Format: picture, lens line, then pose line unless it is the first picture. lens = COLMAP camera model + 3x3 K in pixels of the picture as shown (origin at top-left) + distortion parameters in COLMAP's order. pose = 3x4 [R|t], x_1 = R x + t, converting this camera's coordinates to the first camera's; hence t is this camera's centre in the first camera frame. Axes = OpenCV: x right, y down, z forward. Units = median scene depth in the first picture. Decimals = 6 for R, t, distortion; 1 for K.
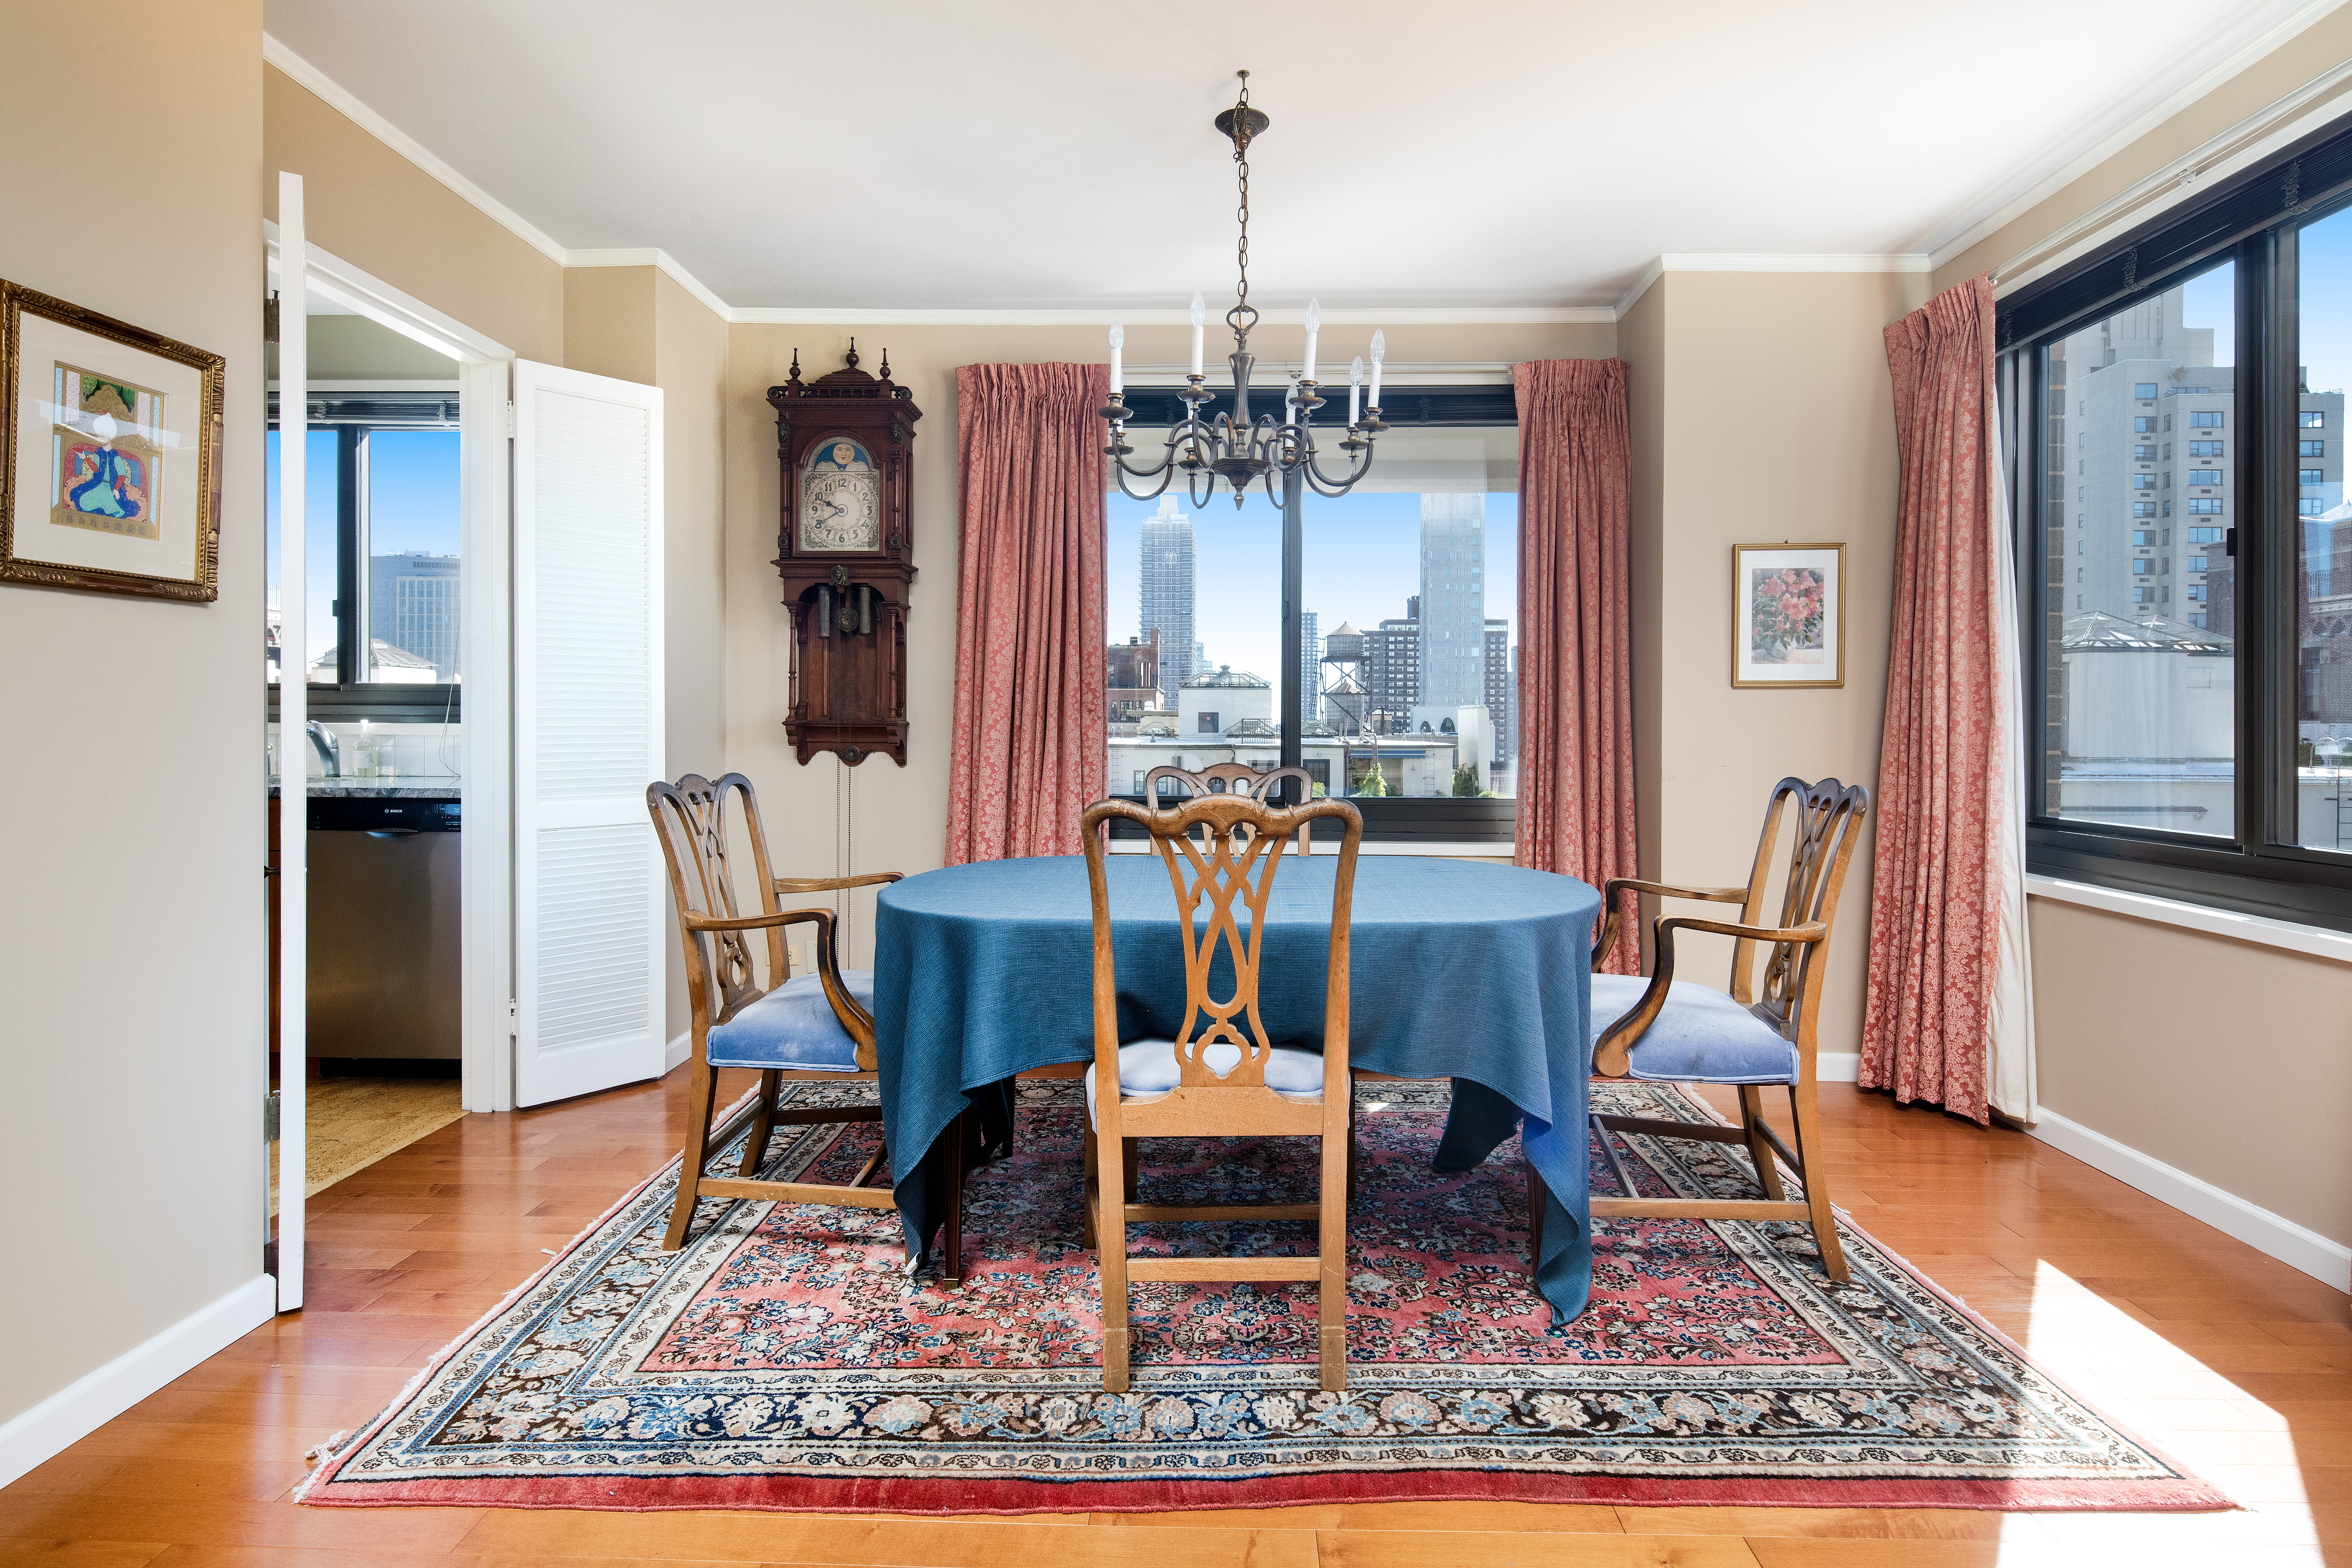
lens RADIAL K [[1156.1, 0, 1177.3], [0, 1156.1, 732.1], [0, 0, 1]] dist [0.002852, 0.000328]
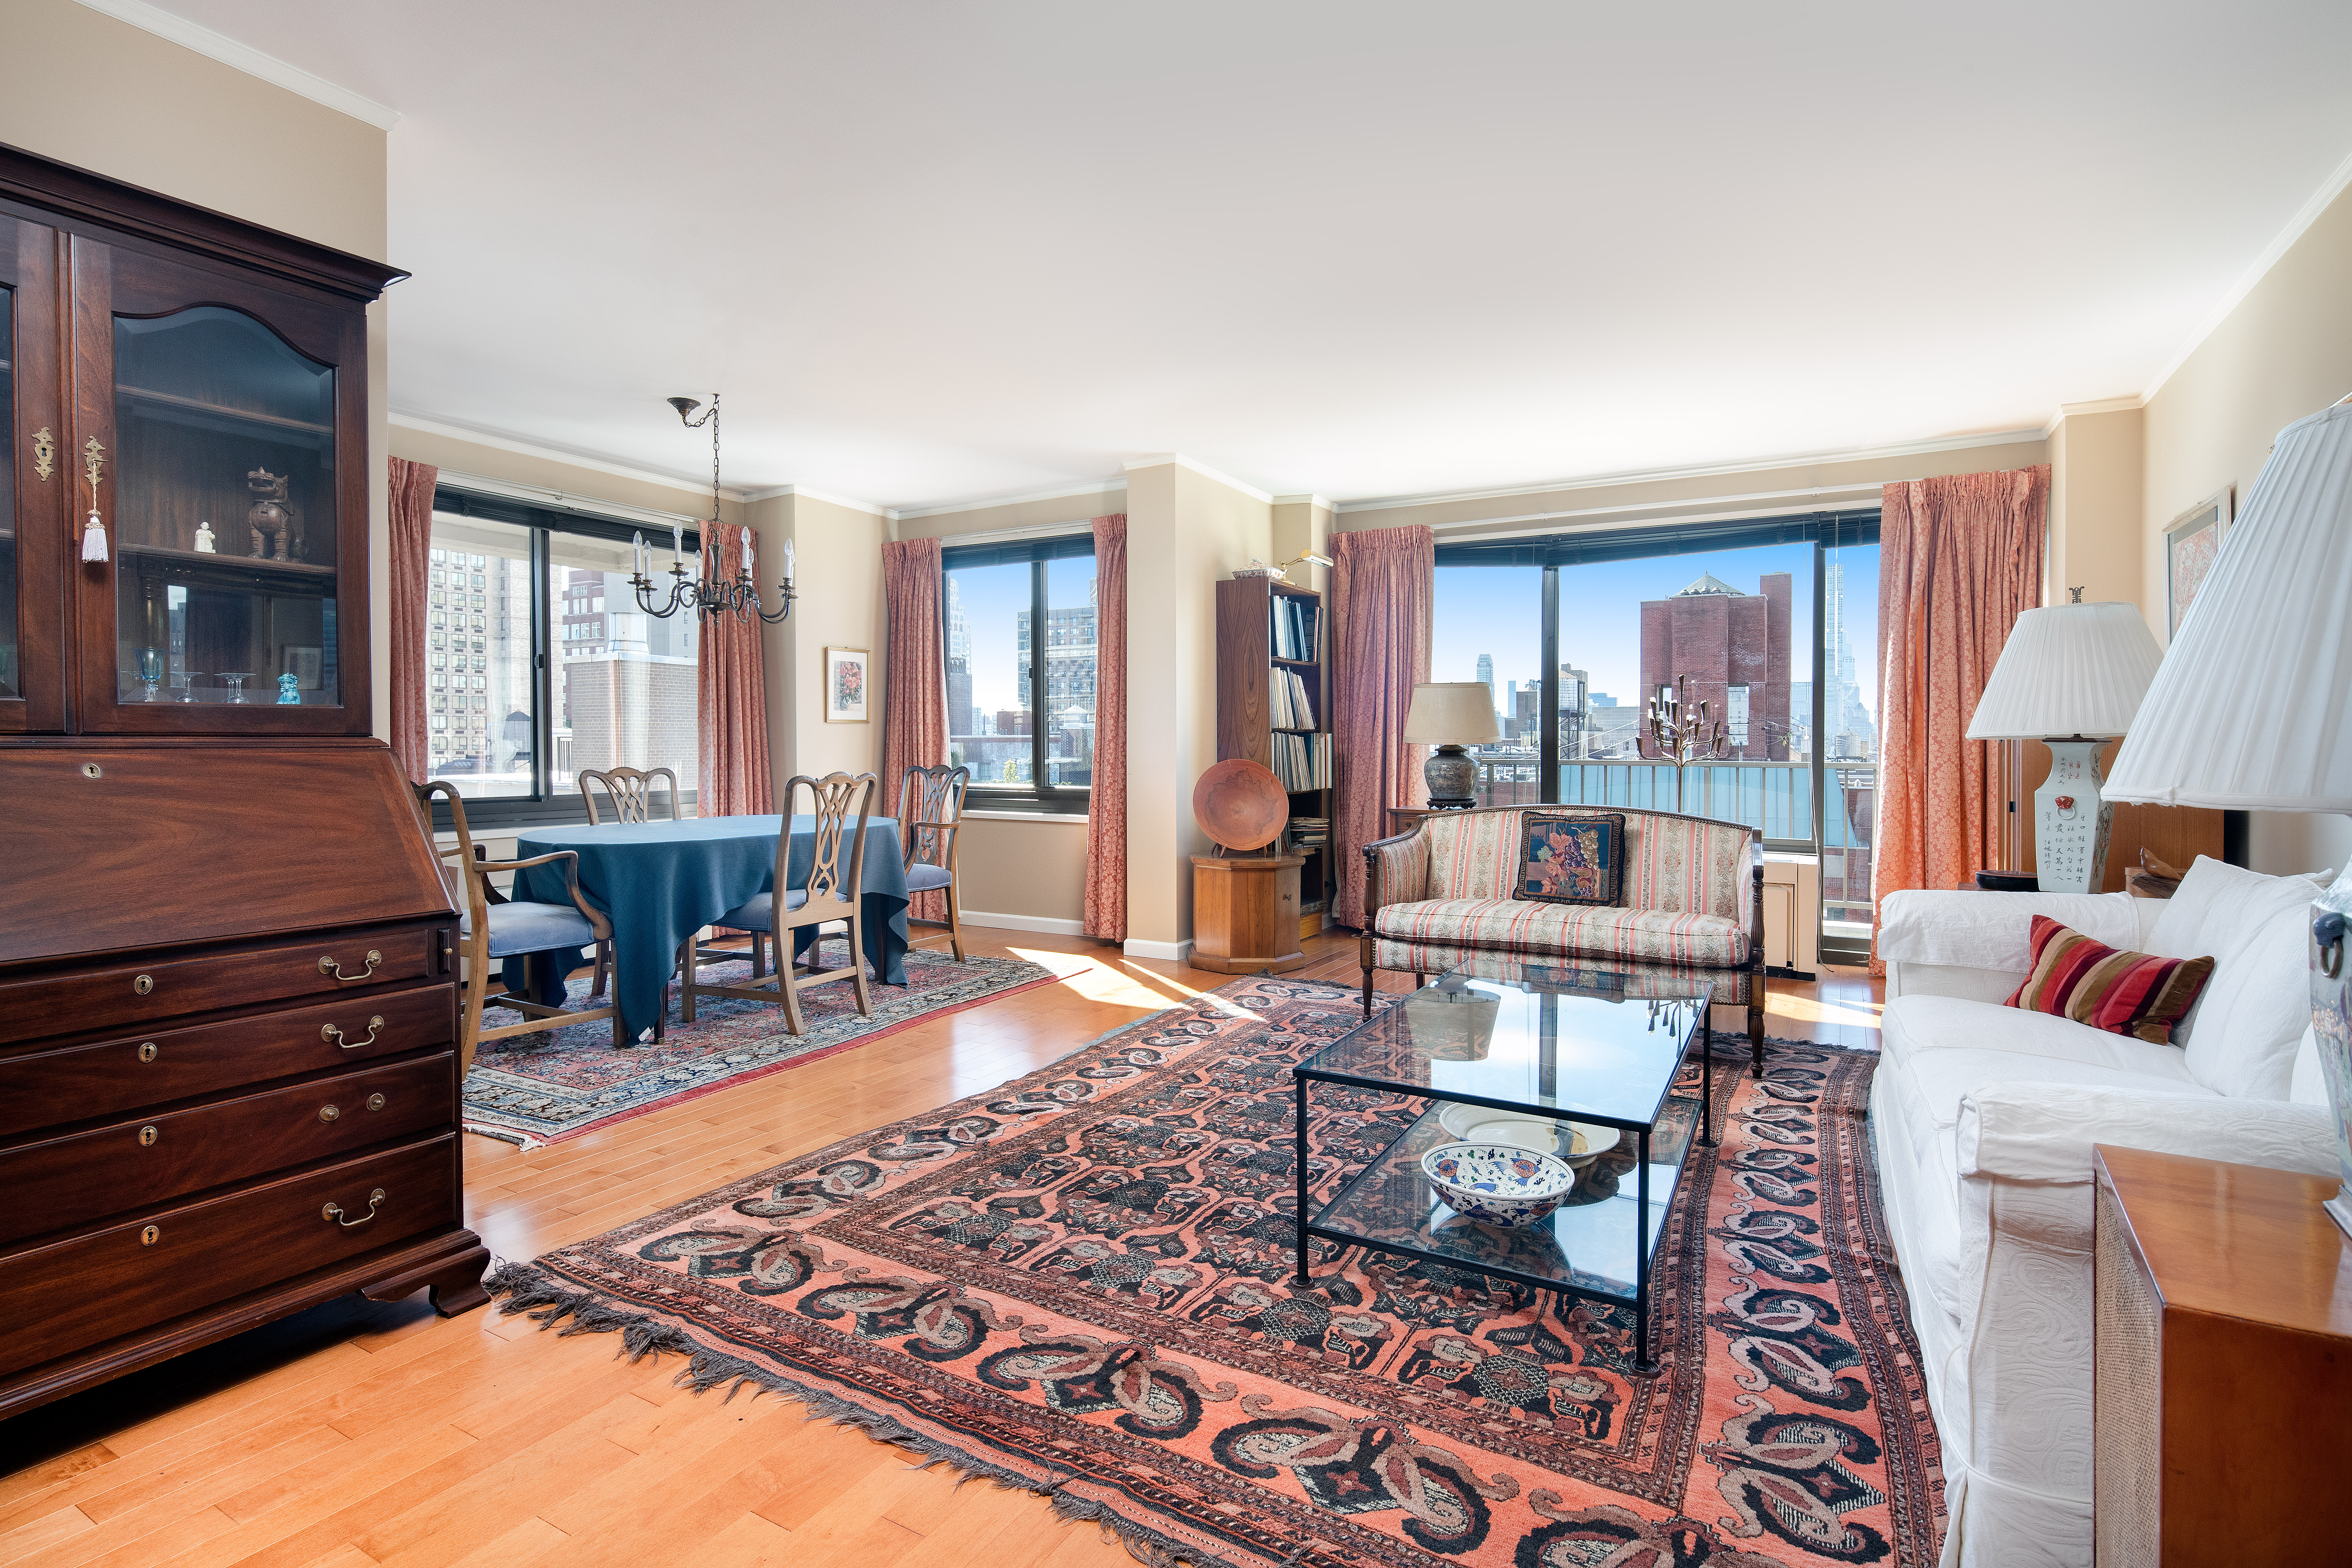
lens RADIAL K [[1156.1, 0, 1177.3], [0, 1156.1, 732.1], [0, 0, 1]] dist [0.002852, 0.000328]
pose [[0.476176, 0.006306, 0.879327, -0.958015], [0.003319, 0.999954, -0.008968, -0.004960], [-0.879344, 0.007189, 0.476134, -0.422802]]
